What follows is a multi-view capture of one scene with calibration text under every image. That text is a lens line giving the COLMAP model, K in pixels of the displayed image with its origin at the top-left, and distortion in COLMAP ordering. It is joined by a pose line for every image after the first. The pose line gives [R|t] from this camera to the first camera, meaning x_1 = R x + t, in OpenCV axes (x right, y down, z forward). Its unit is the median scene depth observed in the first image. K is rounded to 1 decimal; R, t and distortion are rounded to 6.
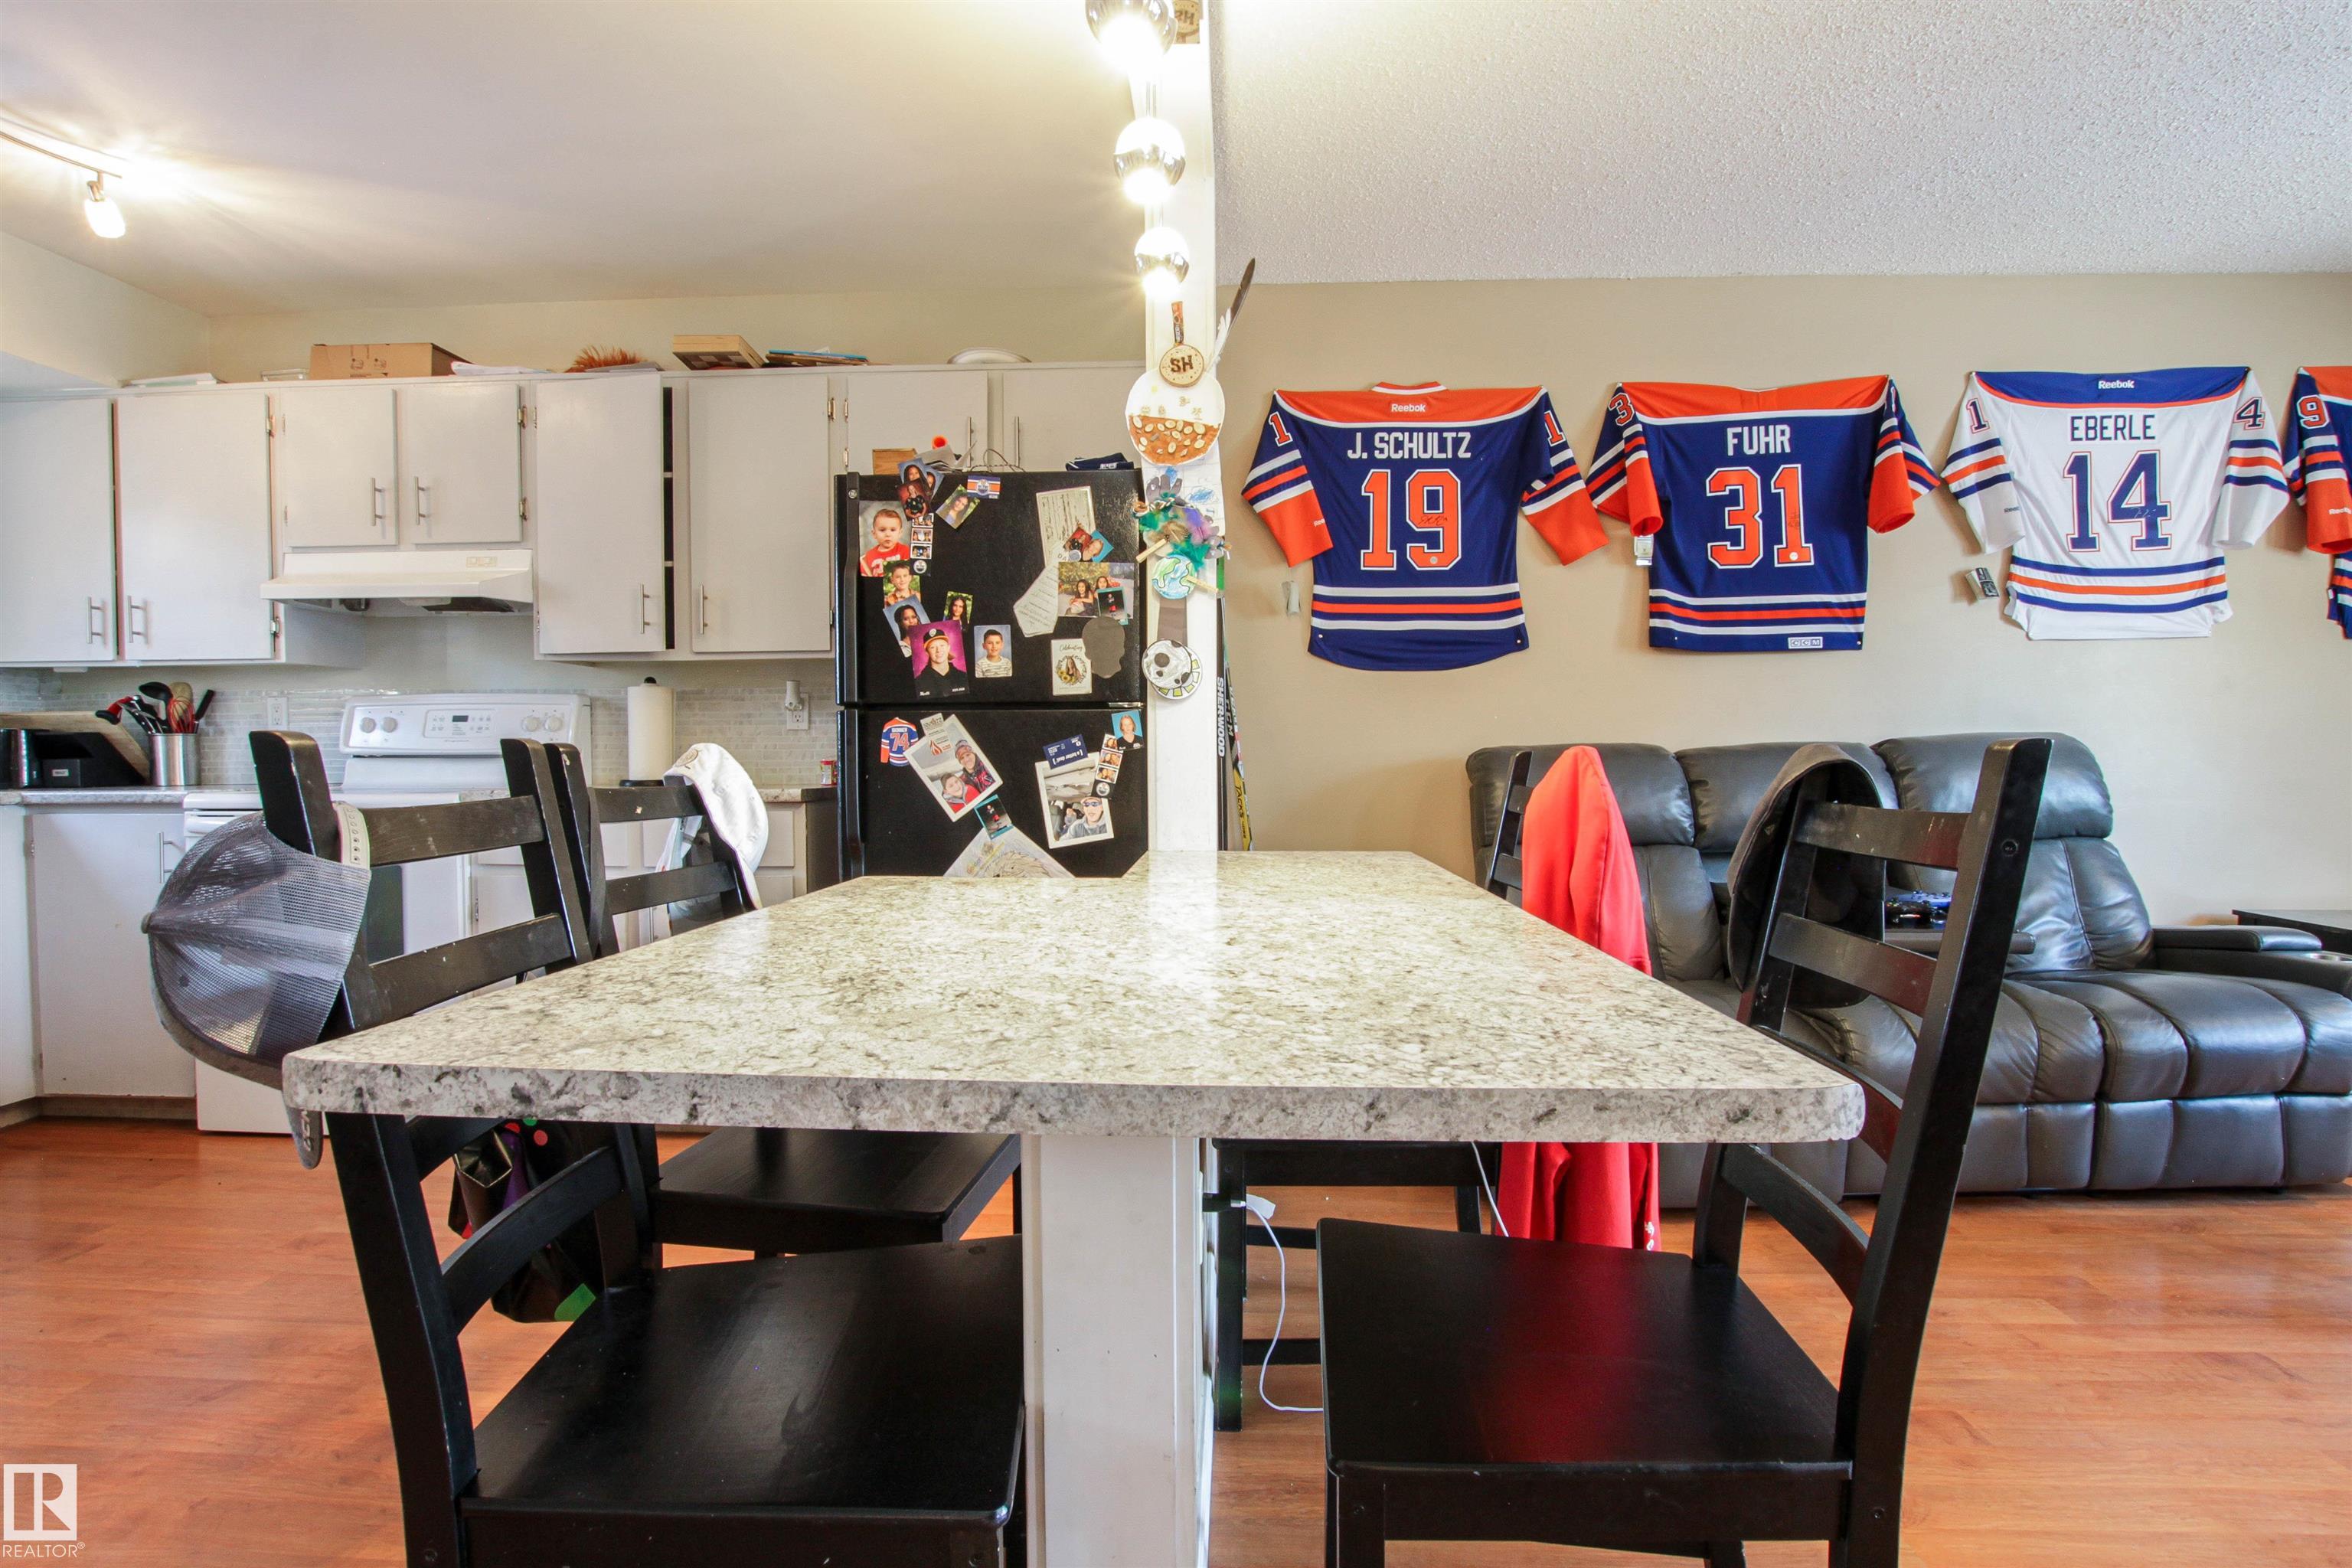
lens RADIAL K [[1160.1, 0, 1178.1], [0, 1160.1, 788.9], [0, 0, 1]] dist [-0.032506, 0.004820]
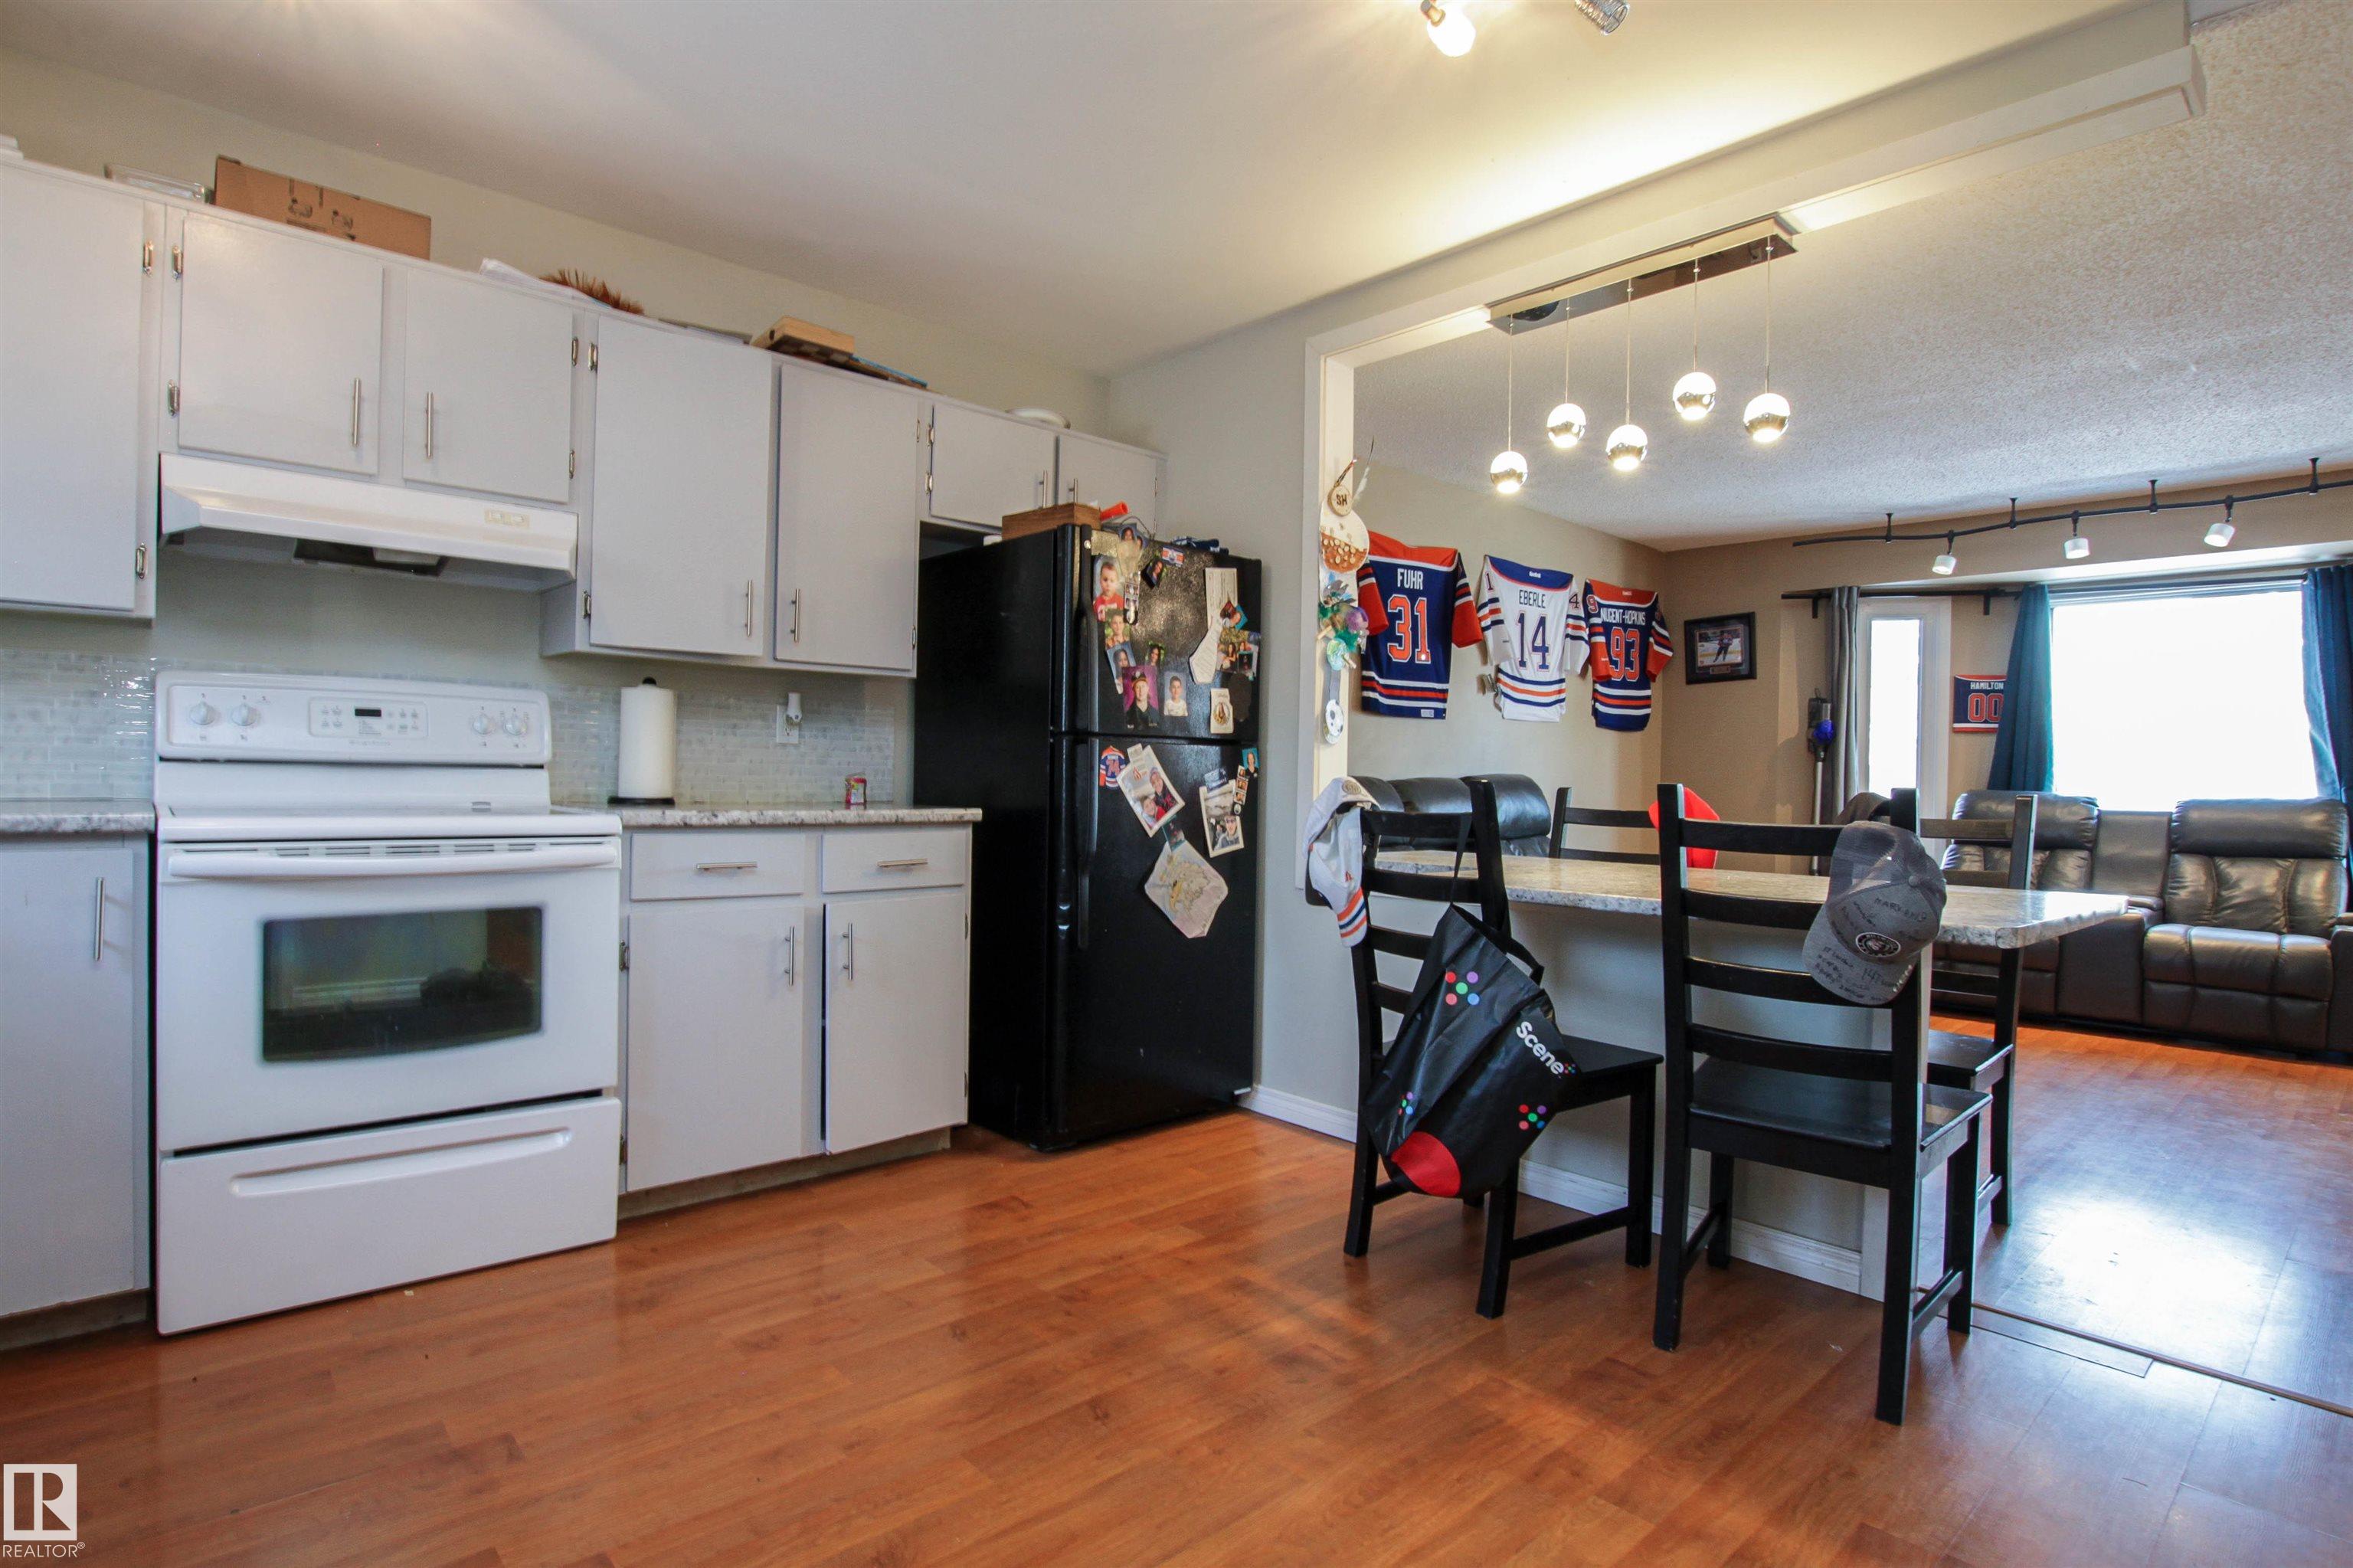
lens RADIAL K [[1160.6, 0, 1178.6], [0, 1160.6, 788.9], [0, 0, 1]] dist [-0.032506, 0.004820]
pose [[0.716192, 0.010611, 0.697823, -0.839759], [-0.003417, 0.999926, -0.011698, -0.005753], [-0.697895, 0.005994, 0.716175, 0.118492]]
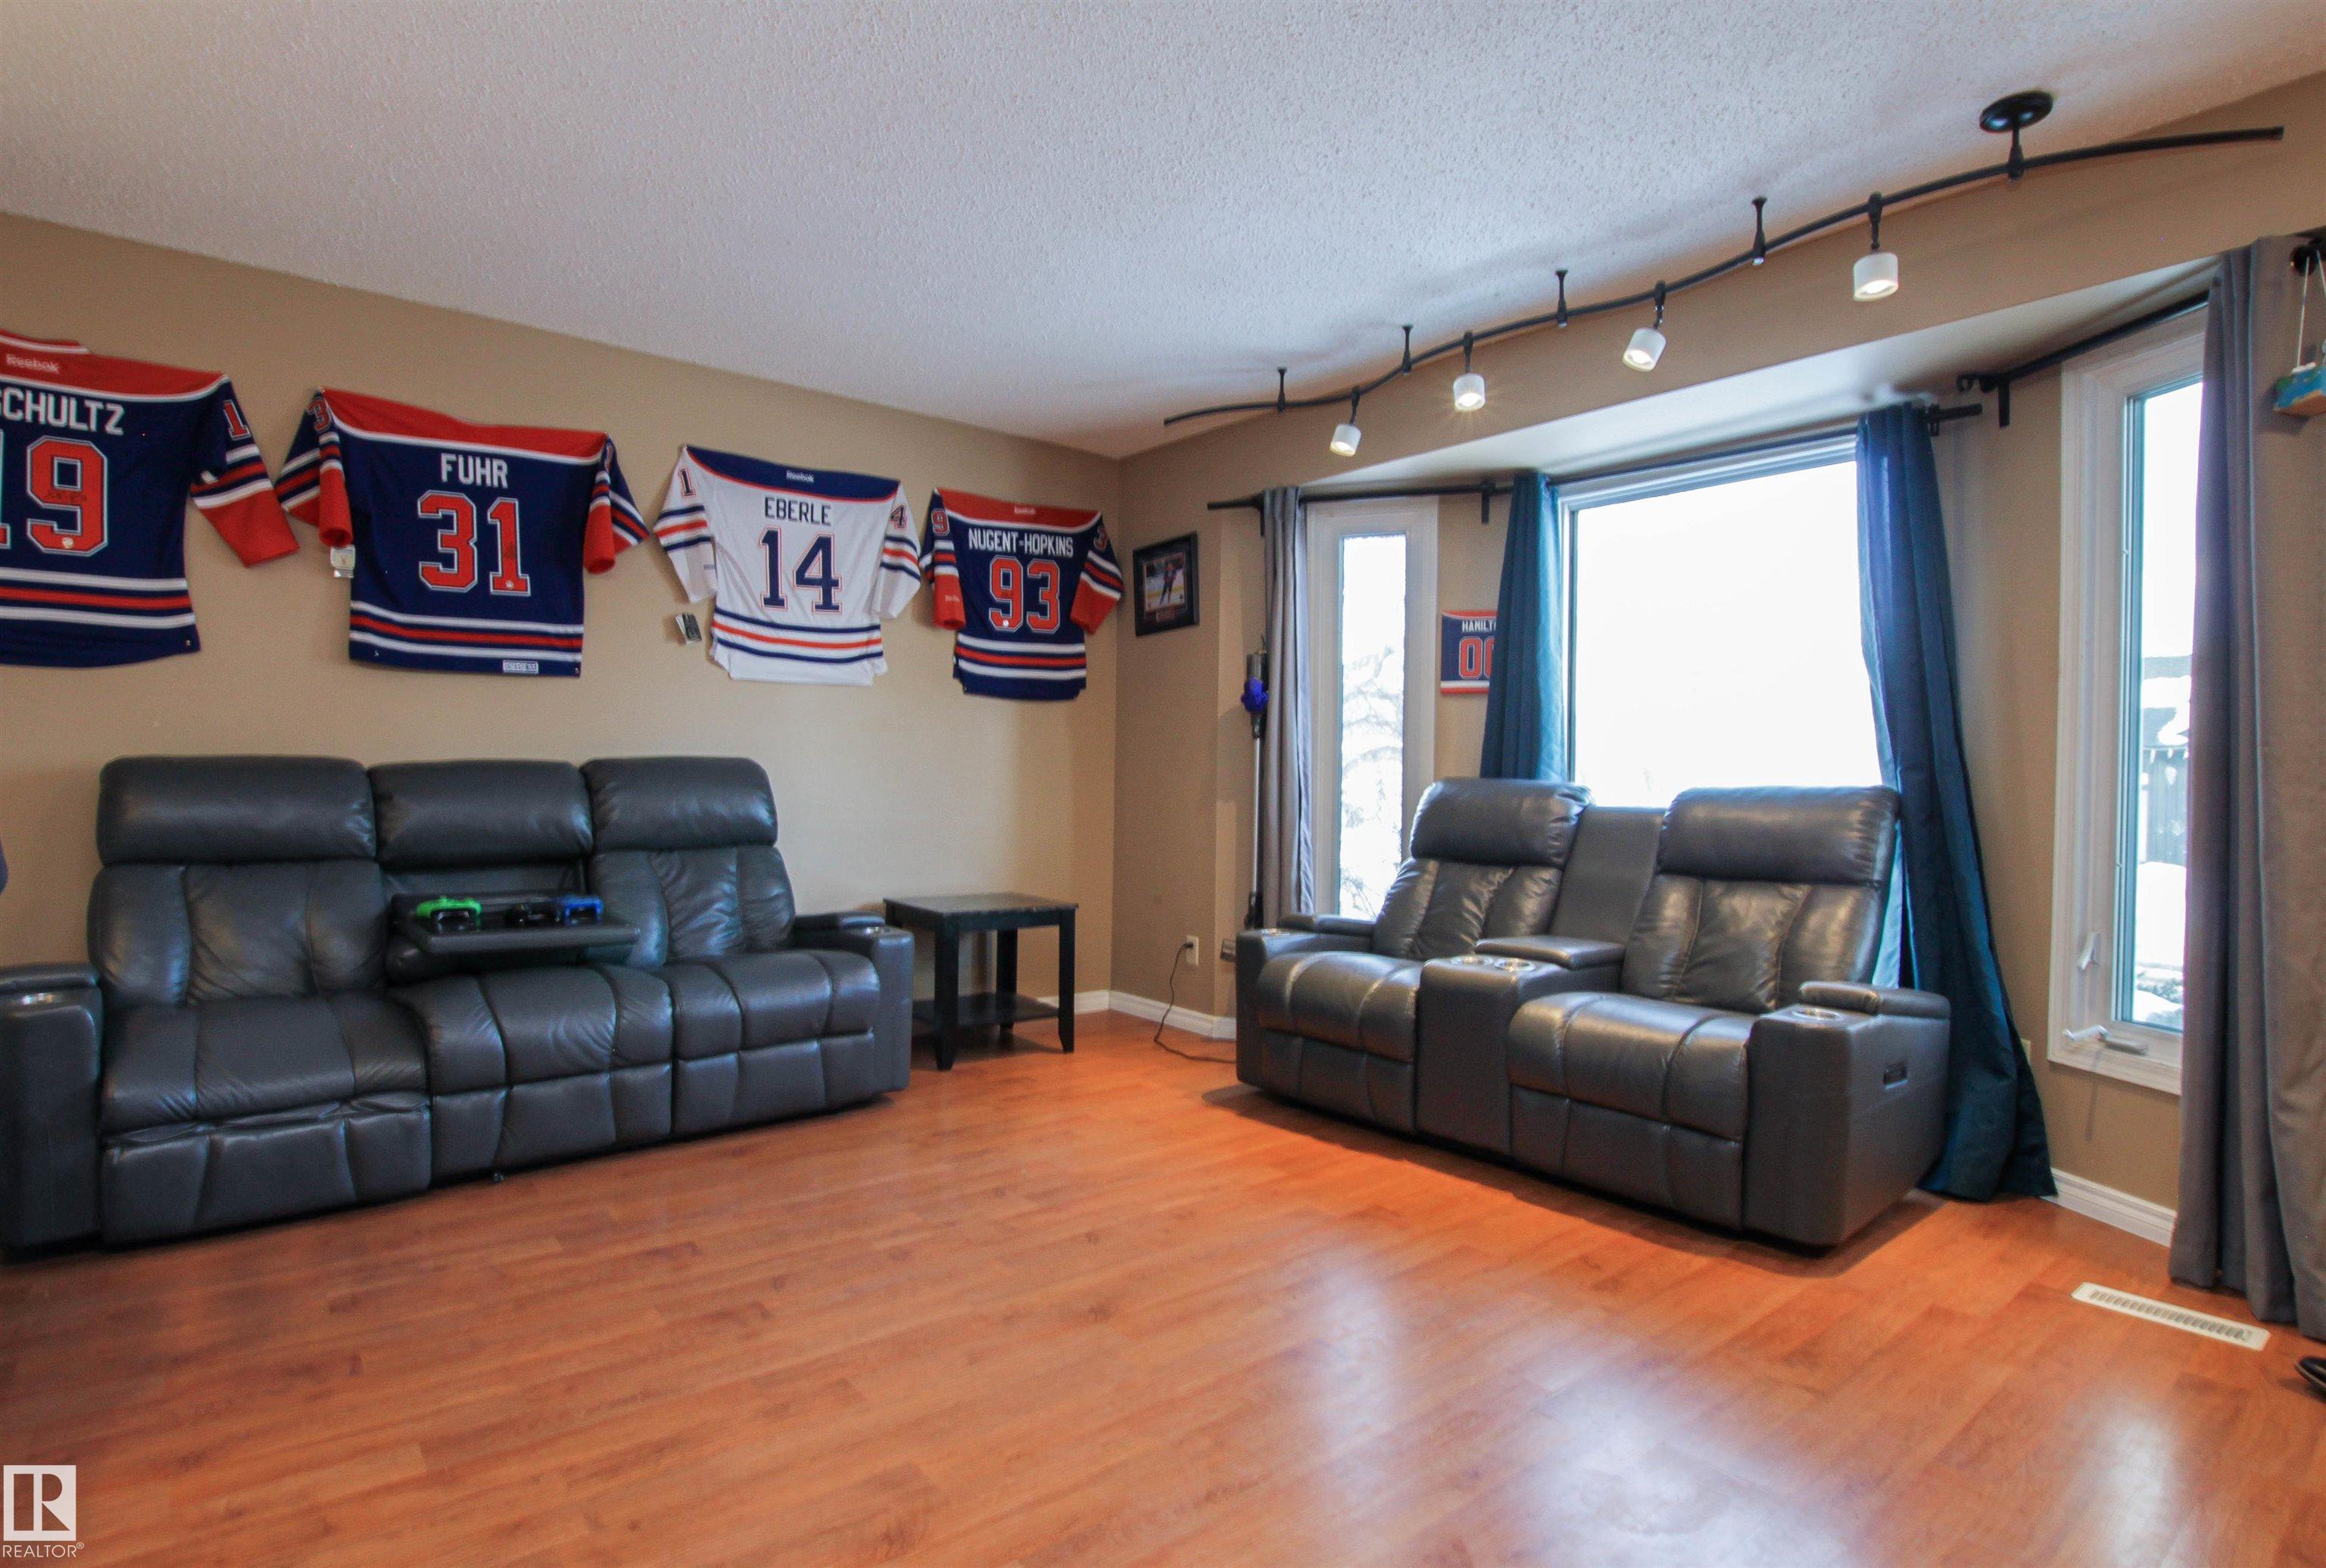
lens RADIAL K [[1184.6, 0, 1140.4], [0, 1184.6, 783.3], [0, 0, 1]] dist [-0.021034, 0.000330]
pose [[0.749571, 0.012840, 0.661800, 0.271491], [-0.000757, 0.999828, -0.018541, 0.000622], [-0.661924, 0.013397, 0.749451, -0.215715]]
